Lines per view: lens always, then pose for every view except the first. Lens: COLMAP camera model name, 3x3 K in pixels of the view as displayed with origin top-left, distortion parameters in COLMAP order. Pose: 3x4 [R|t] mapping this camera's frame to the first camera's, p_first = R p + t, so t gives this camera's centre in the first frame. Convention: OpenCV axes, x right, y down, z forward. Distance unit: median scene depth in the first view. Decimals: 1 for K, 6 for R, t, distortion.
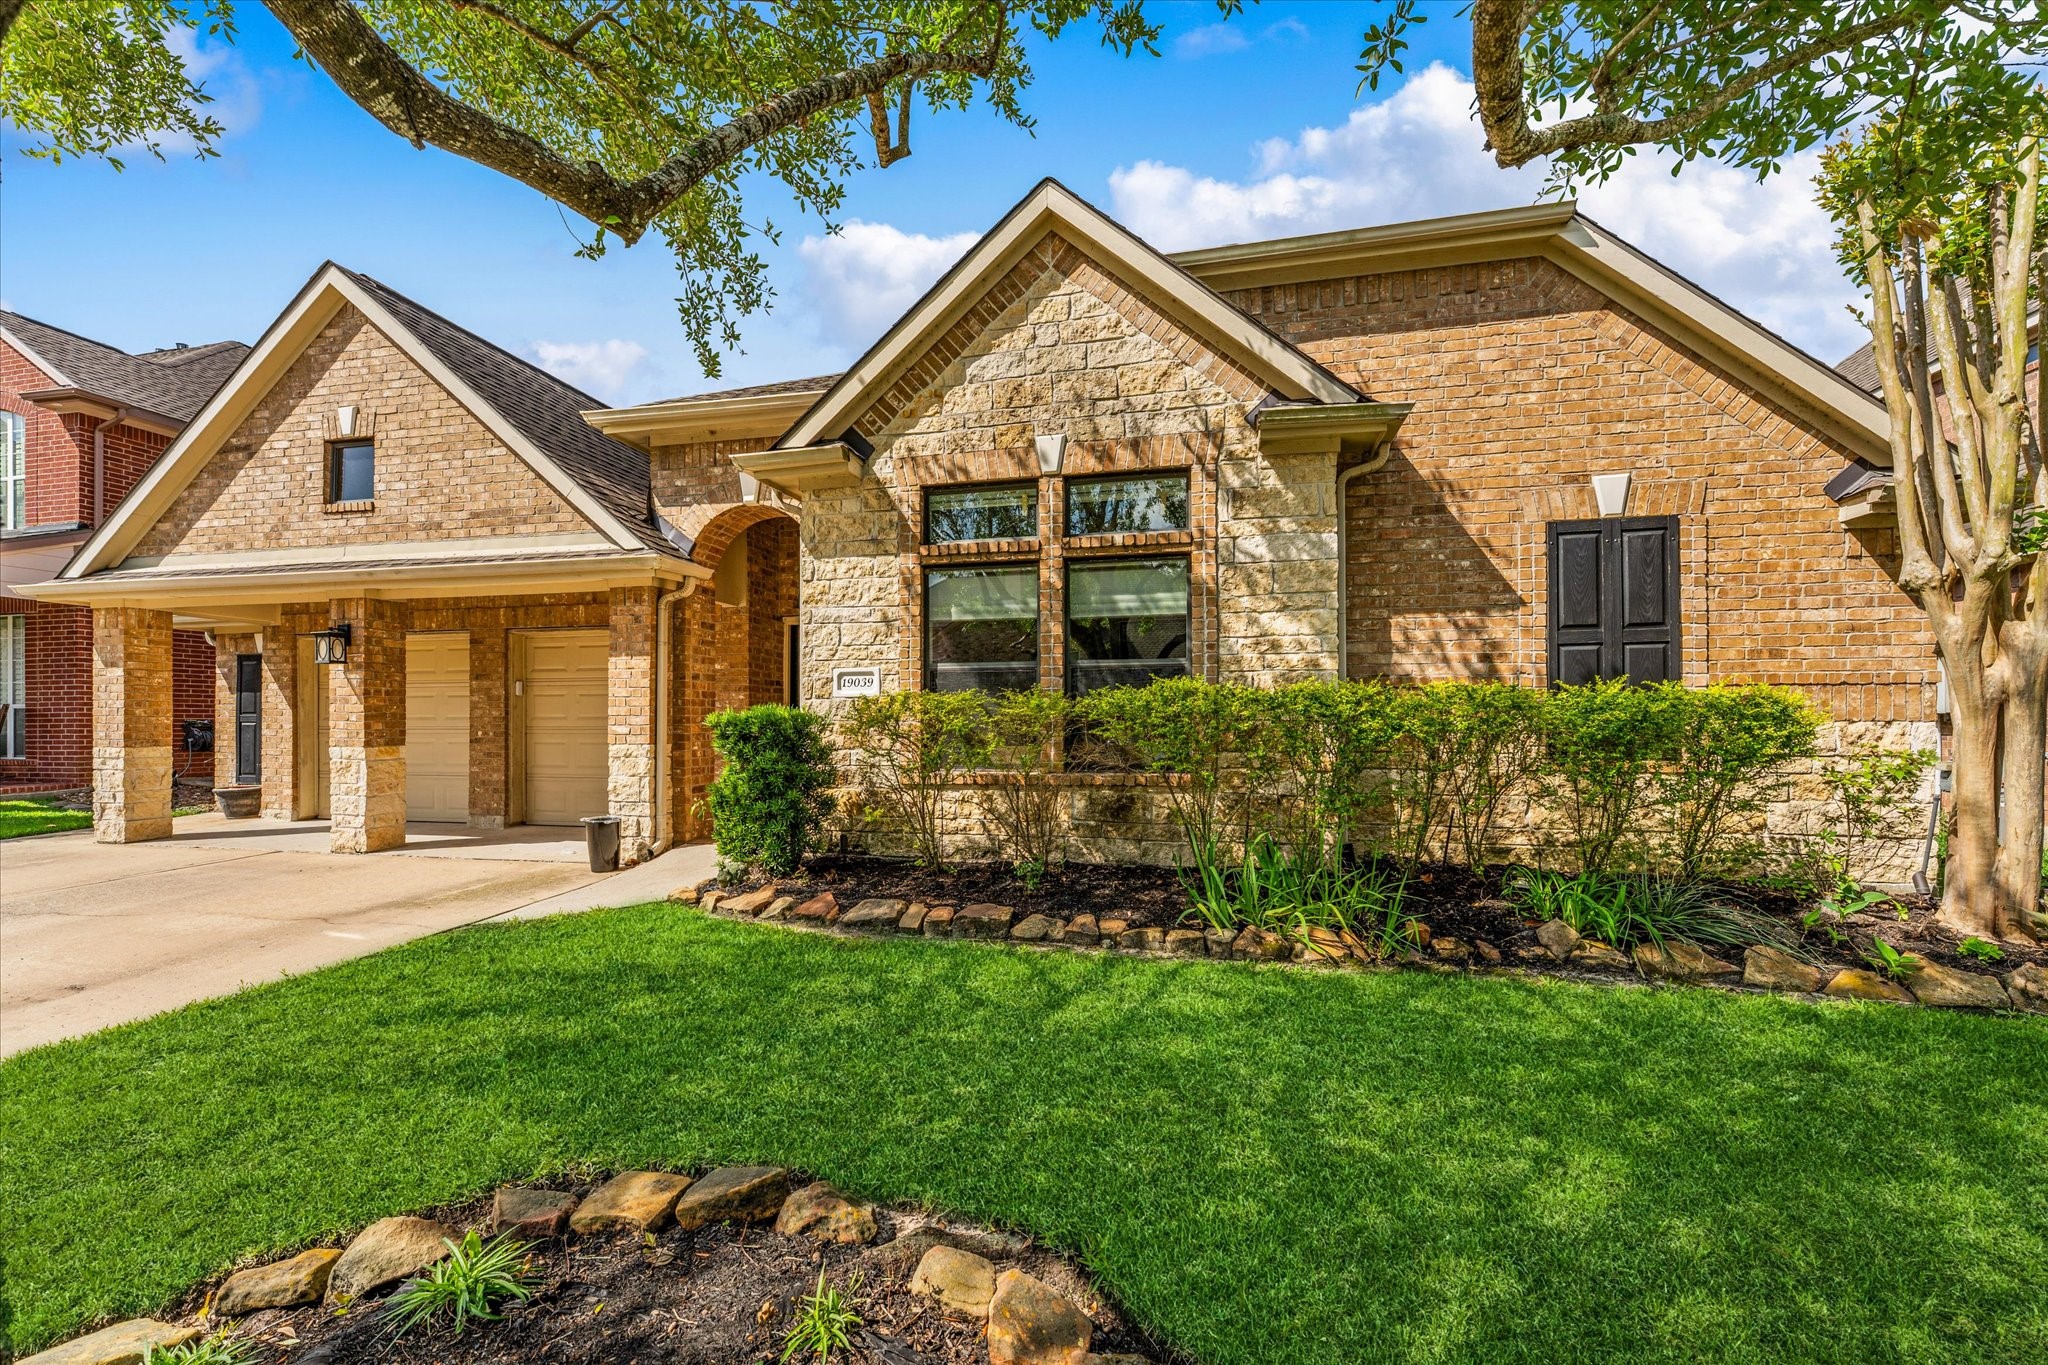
lens RADIAL K [[815.3, 0, 1023.5], [0, 815.3, 672.2], [0, 0, 1]] dist [0.002782, 0.000835]
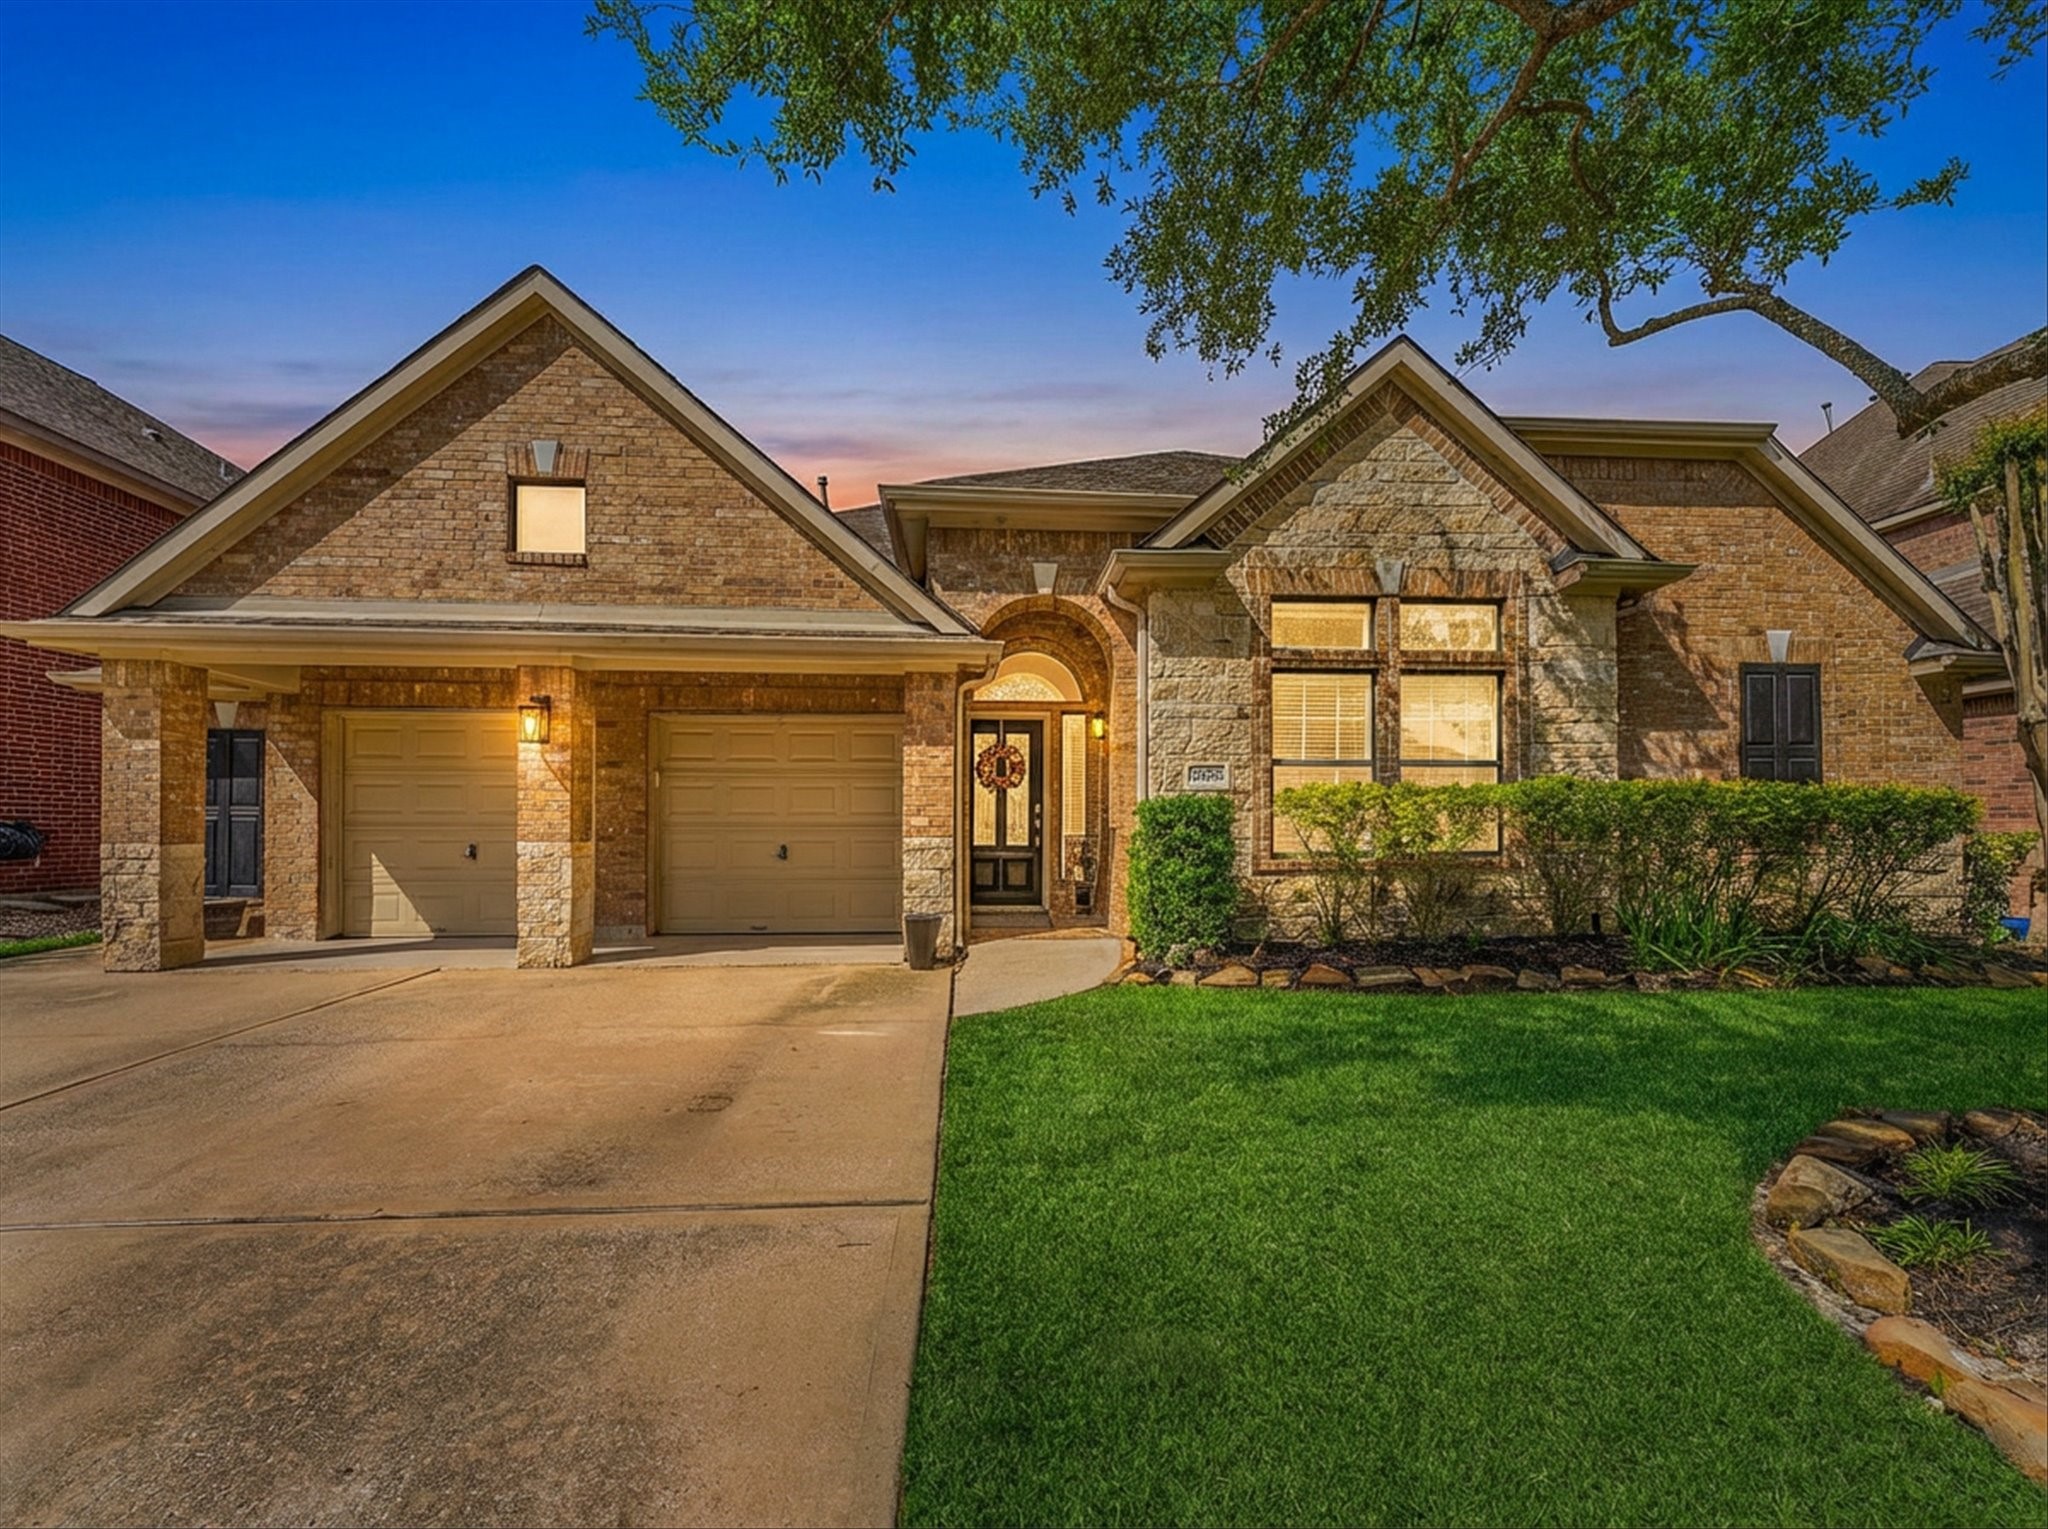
lens RADIAL K [[827.5, 0, 1024.5], [0, 827.5, 781.8], [0, 0, 1]] dist [0.006771, -0.000512]
pose [[0.958571, 0.019679, 0.284173, -0.768143], [-0.018788, 0.999806, -0.005861, 0.032615], [-0.284234, 0.000279, 0.958755, 0.043481]]
